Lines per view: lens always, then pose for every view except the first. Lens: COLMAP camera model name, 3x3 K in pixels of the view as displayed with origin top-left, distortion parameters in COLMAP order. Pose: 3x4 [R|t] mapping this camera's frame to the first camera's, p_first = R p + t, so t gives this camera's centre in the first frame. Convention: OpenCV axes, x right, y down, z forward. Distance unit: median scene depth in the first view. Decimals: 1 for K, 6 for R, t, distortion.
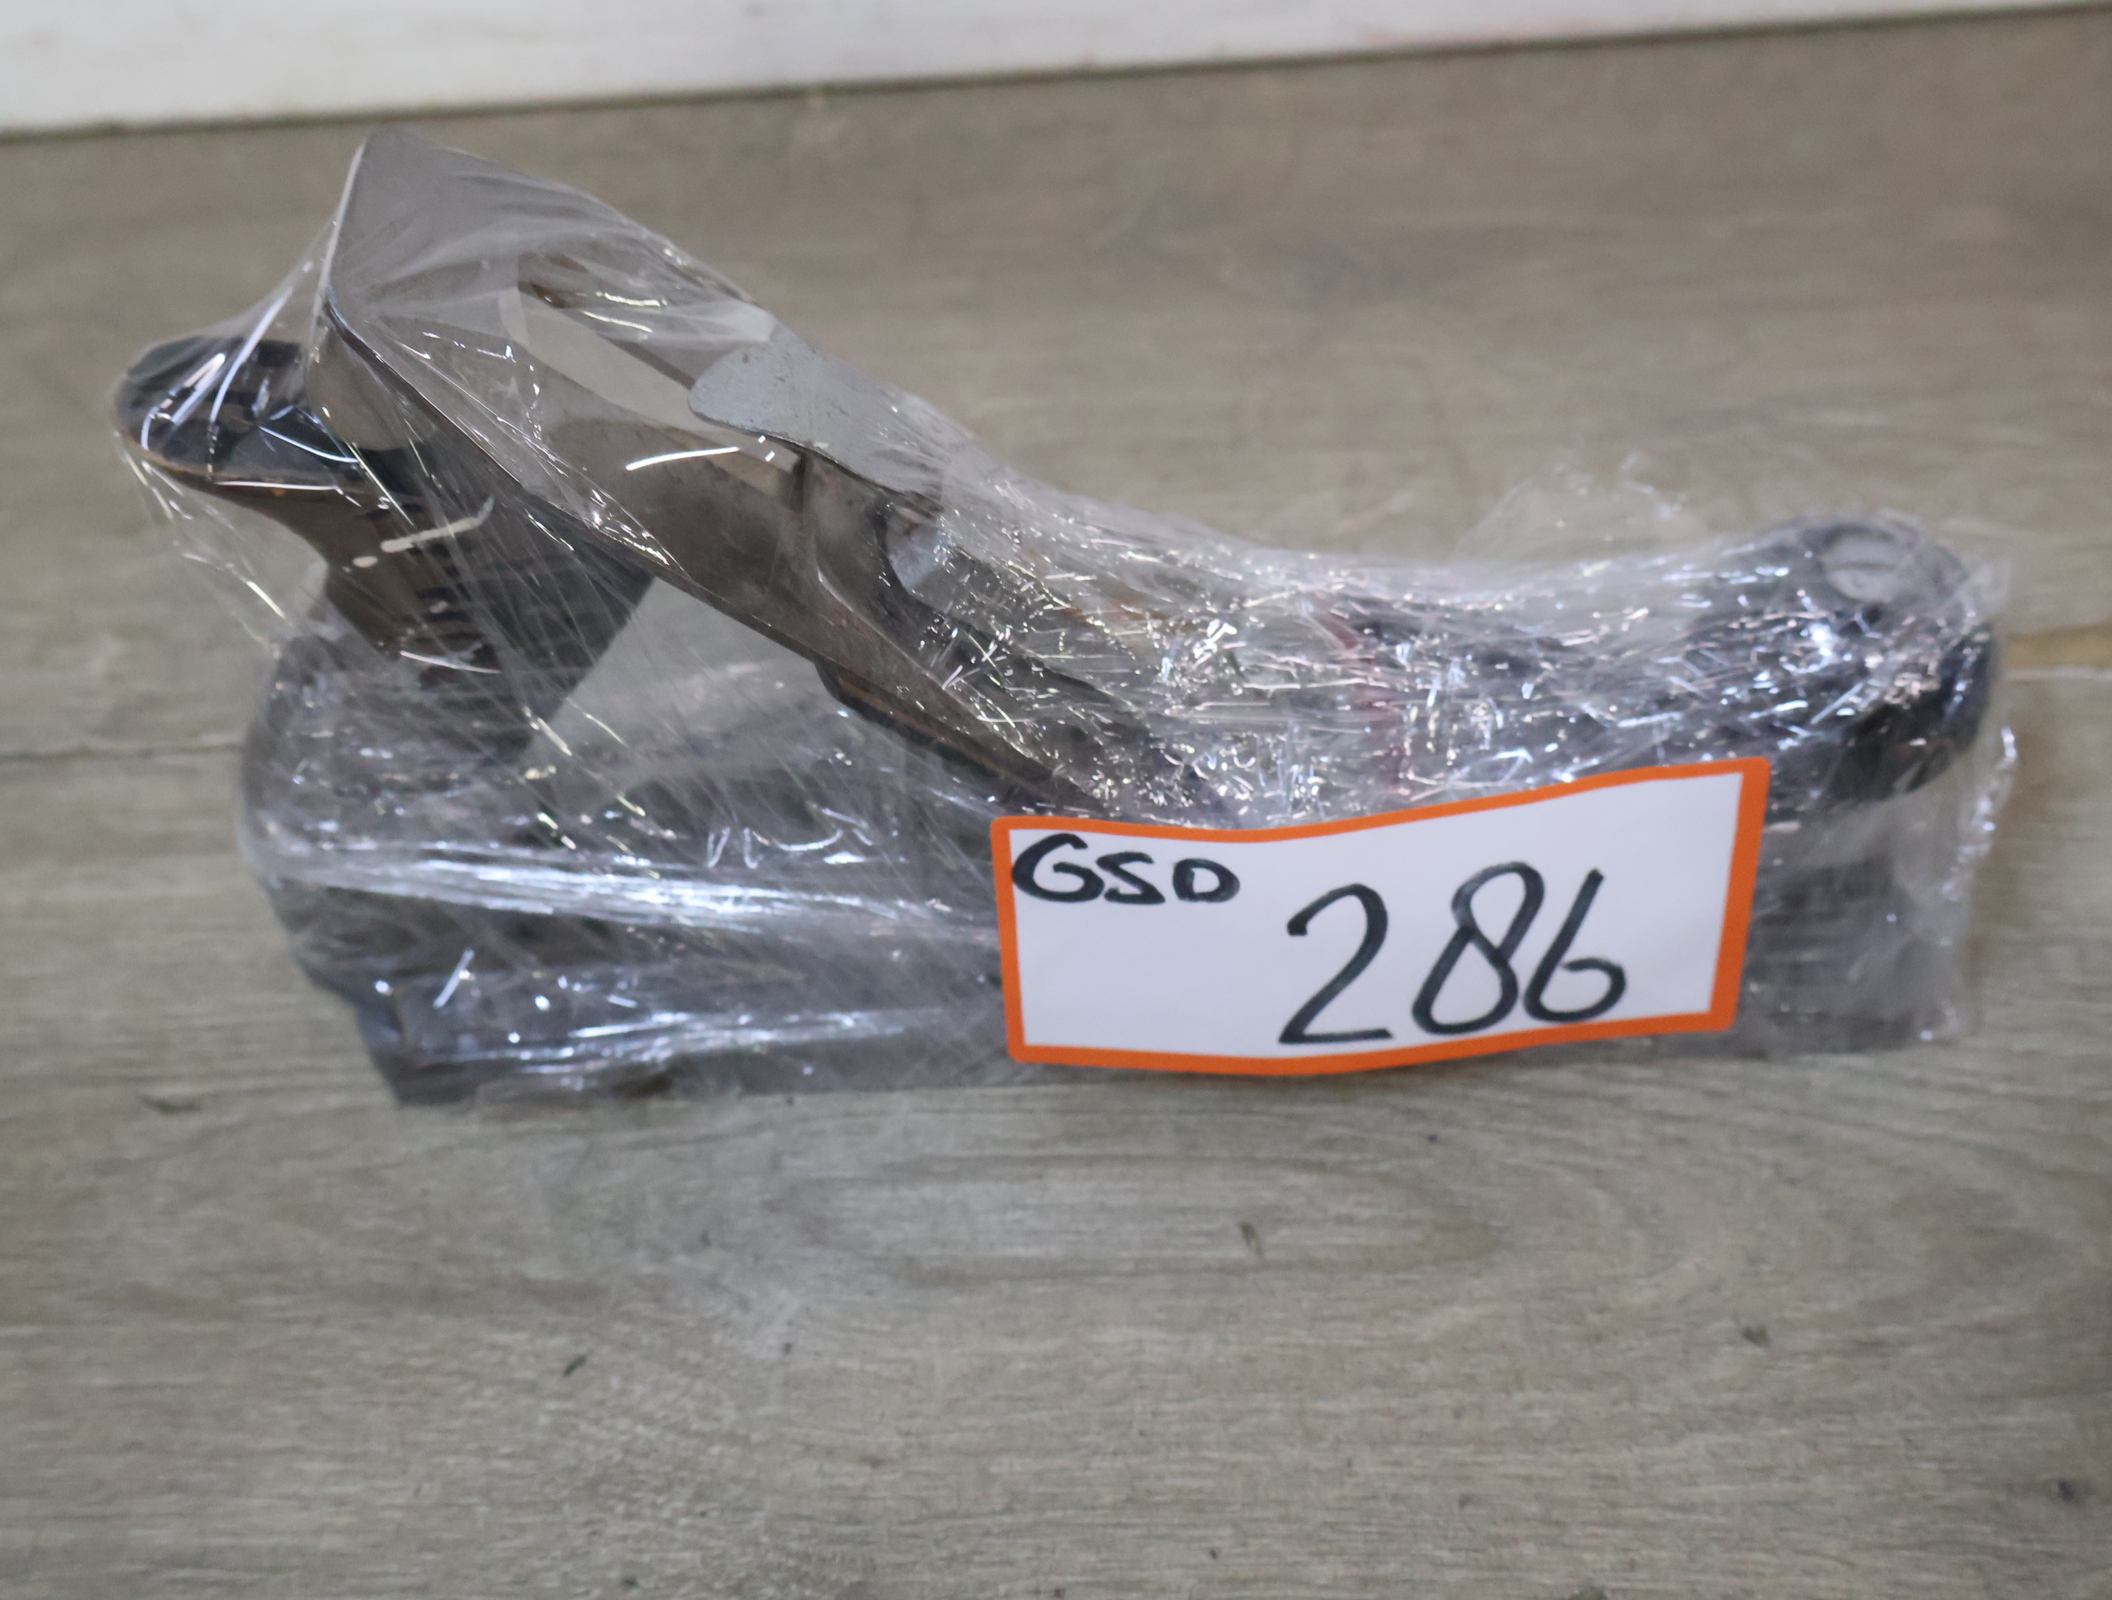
lens RADIAL K [[2464.5, 0, 1046.6], [0, 2464.5, 783.6], [0, 0, 1]] dist [0.008556, 0.000000]
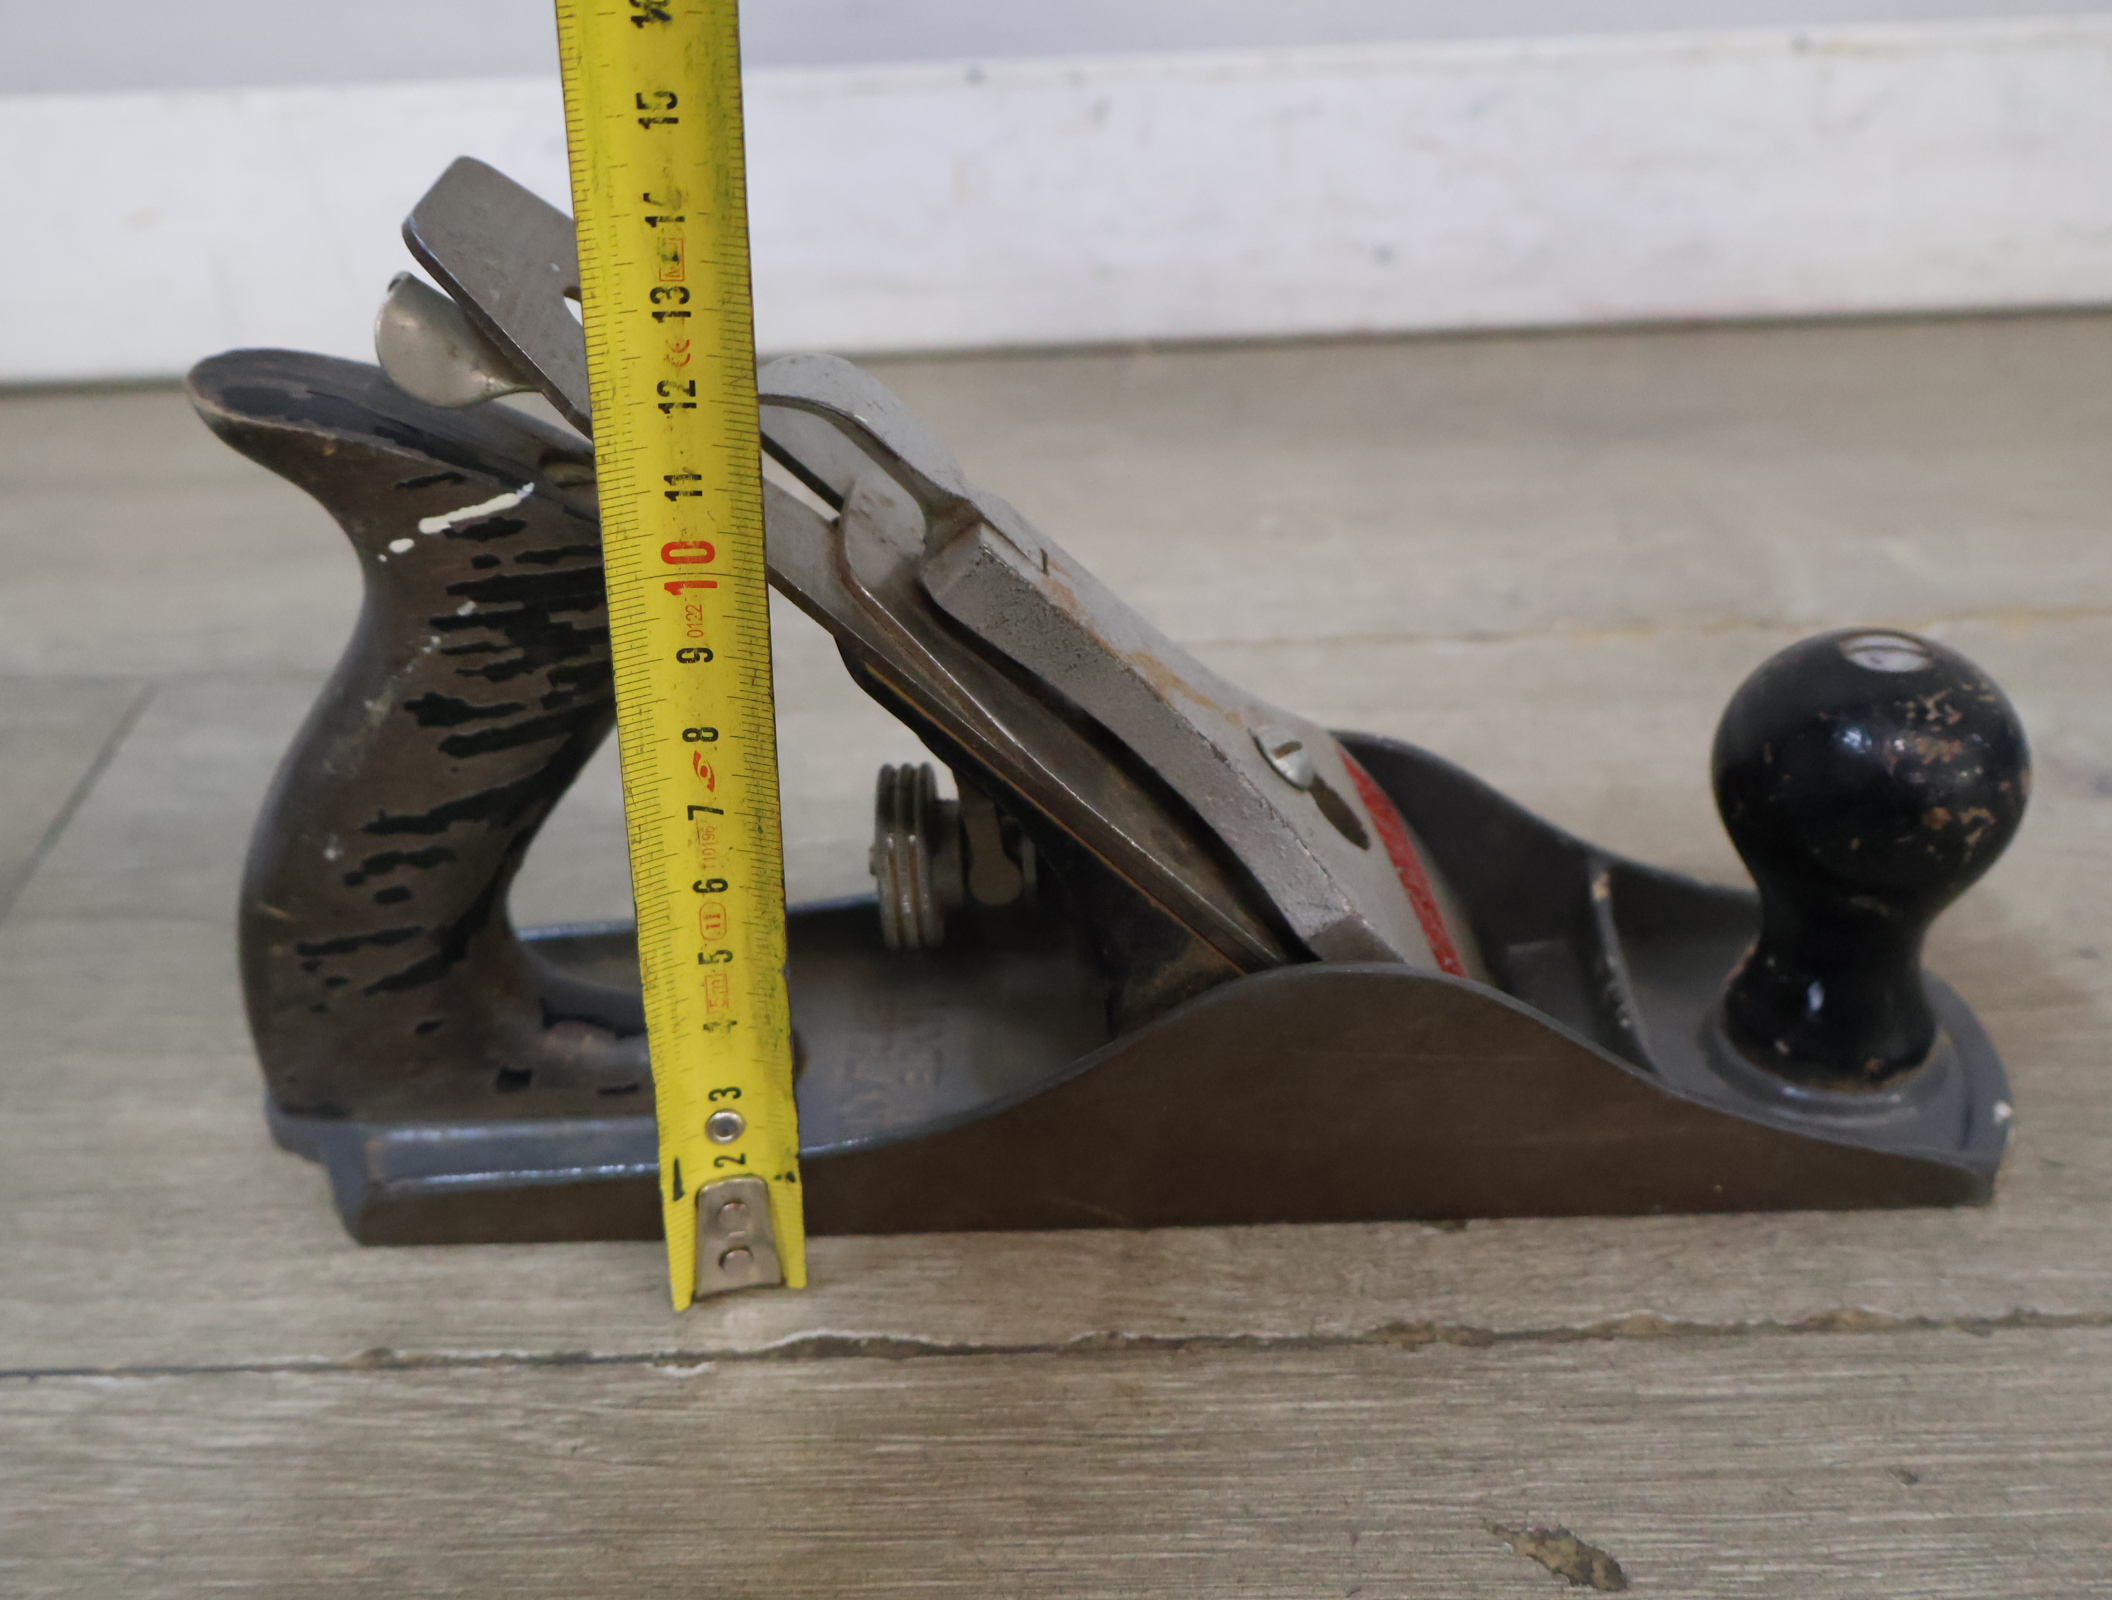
lens RADIAL K [[2464.5, 0, 1034.6], [0, 2464.5, 834.7], [0, 0, 1]] dist [0.008556, 0.000000]
pose [[0.999639, 0.025019, -0.009766, -0.196514], [-0.026858, 0.931044, -0.363916, 0.607015], [-0.000012, 0.364047, 0.931380, -0.101191]]
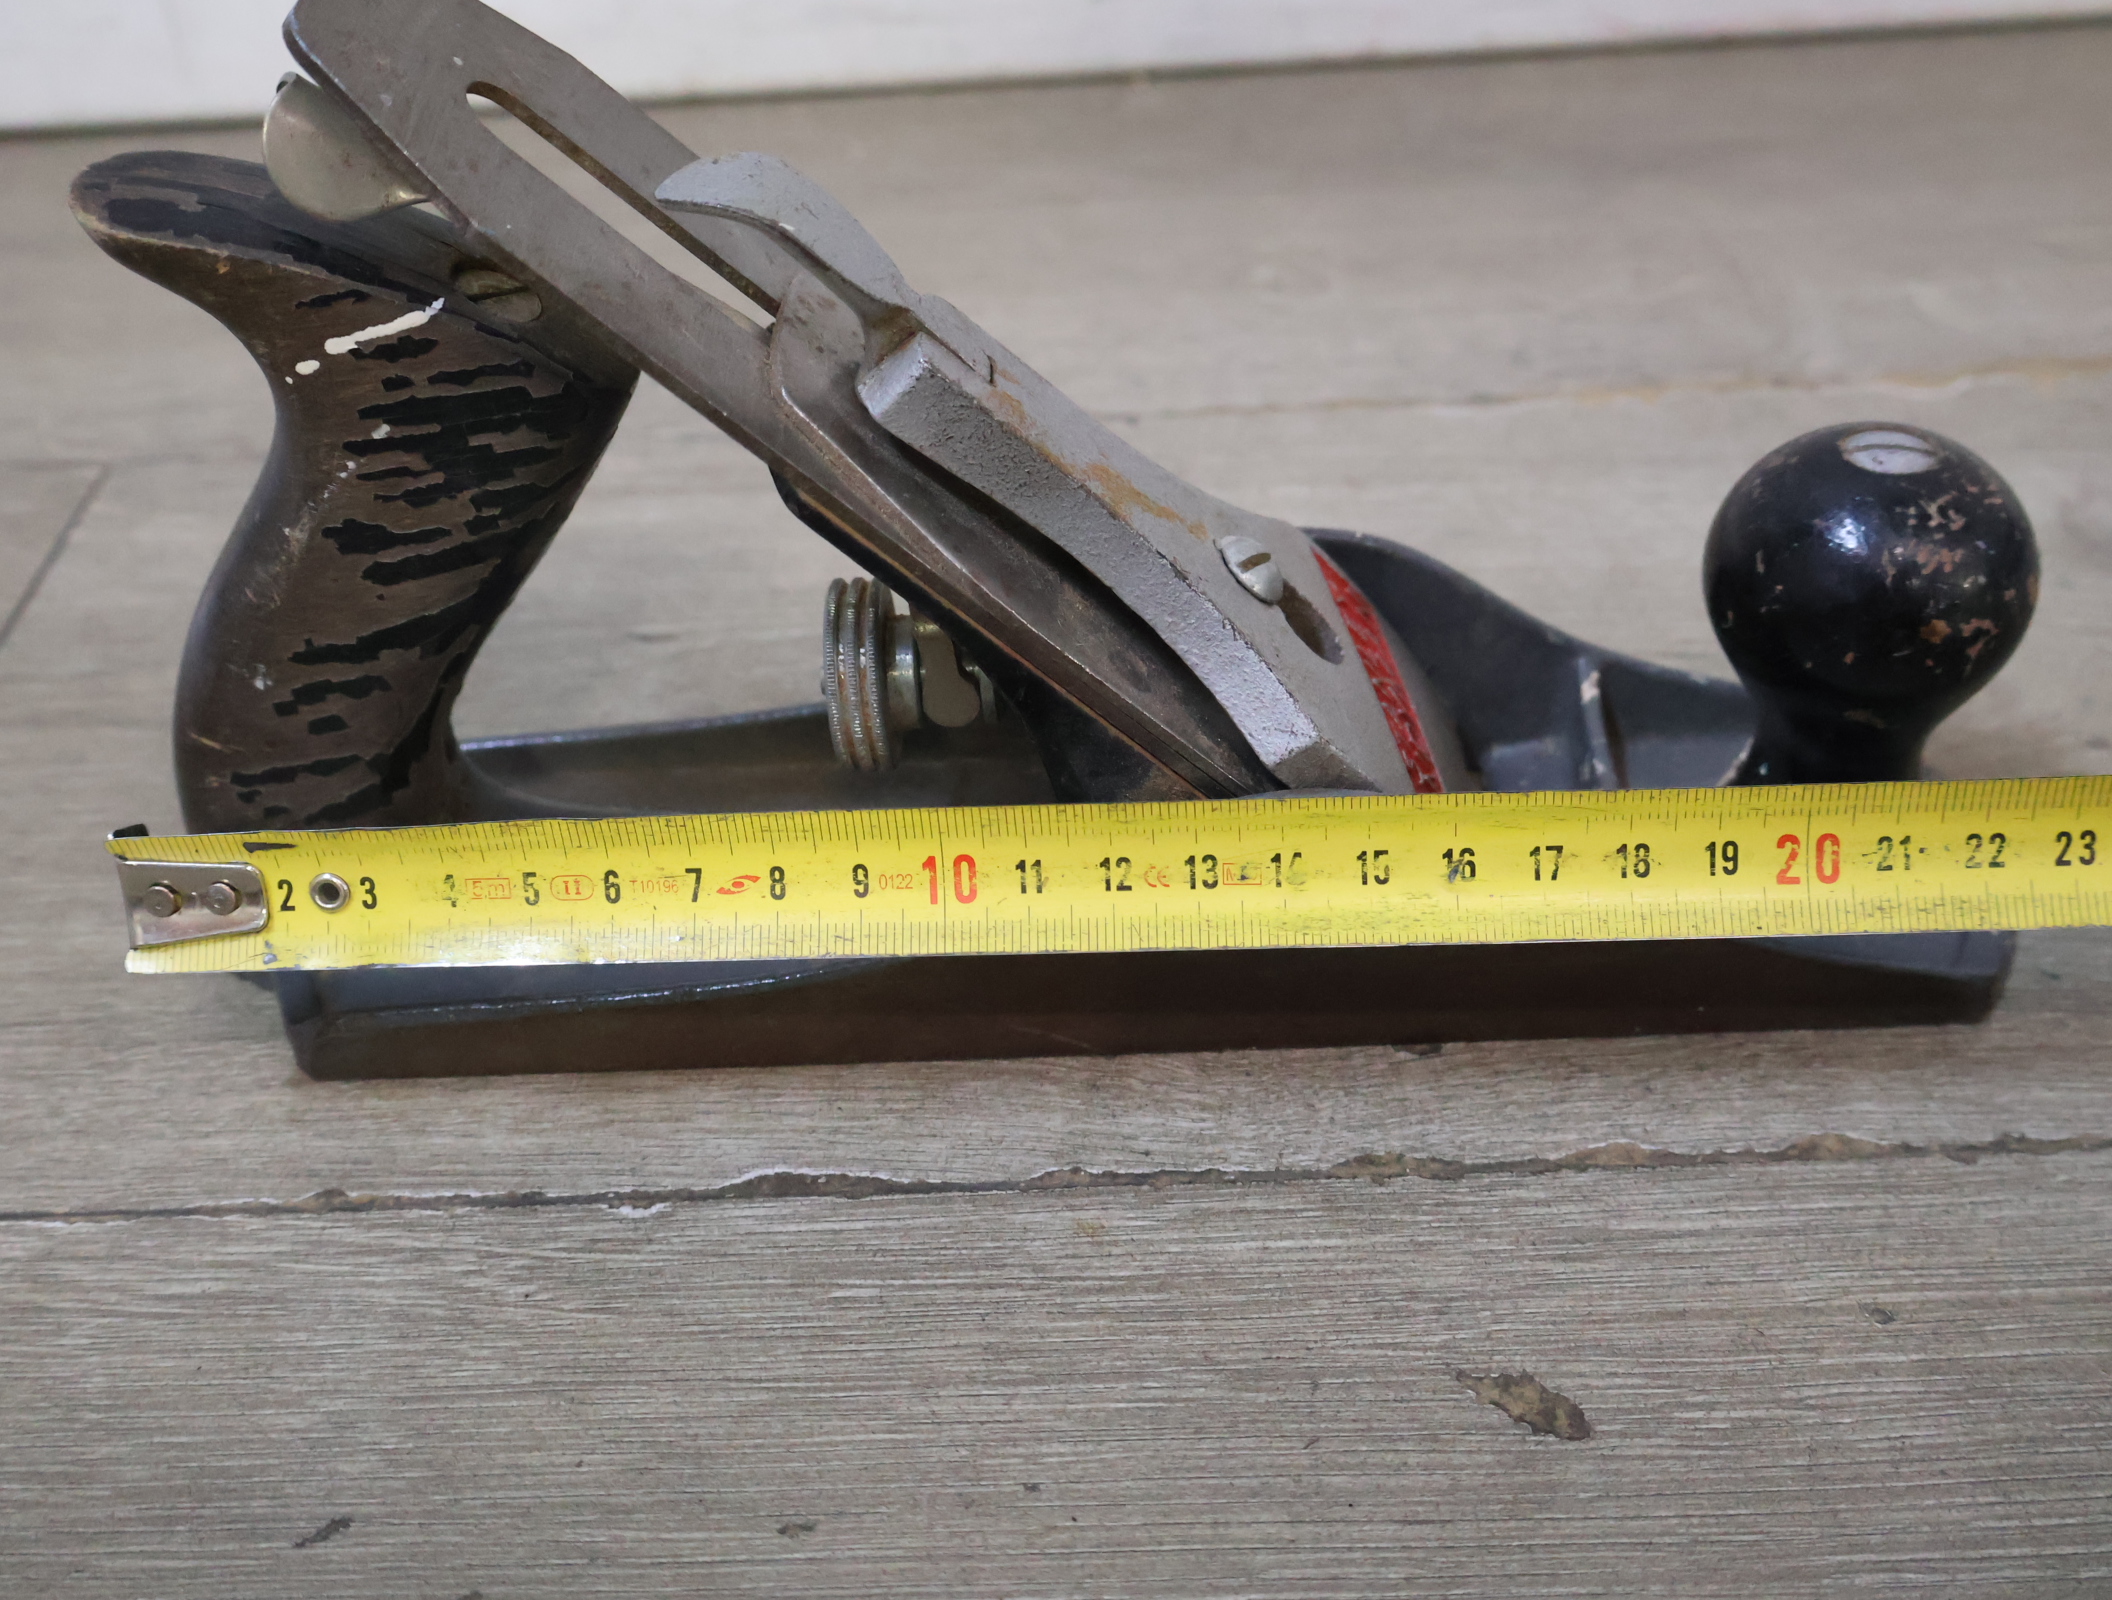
lens RADIAL K [[2464.5, 0, 1047.1], [0, 2464.5, 819.5], [0, 0, 1]] dist [0.008556, 0.000000]
pose [[0.999682, 0.013100, -0.021540, -0.162885], [-0.018089, 0.967832, -0.250947, 0.544642], [0.017559, 0.251257, 0.967761, -0.079048]]
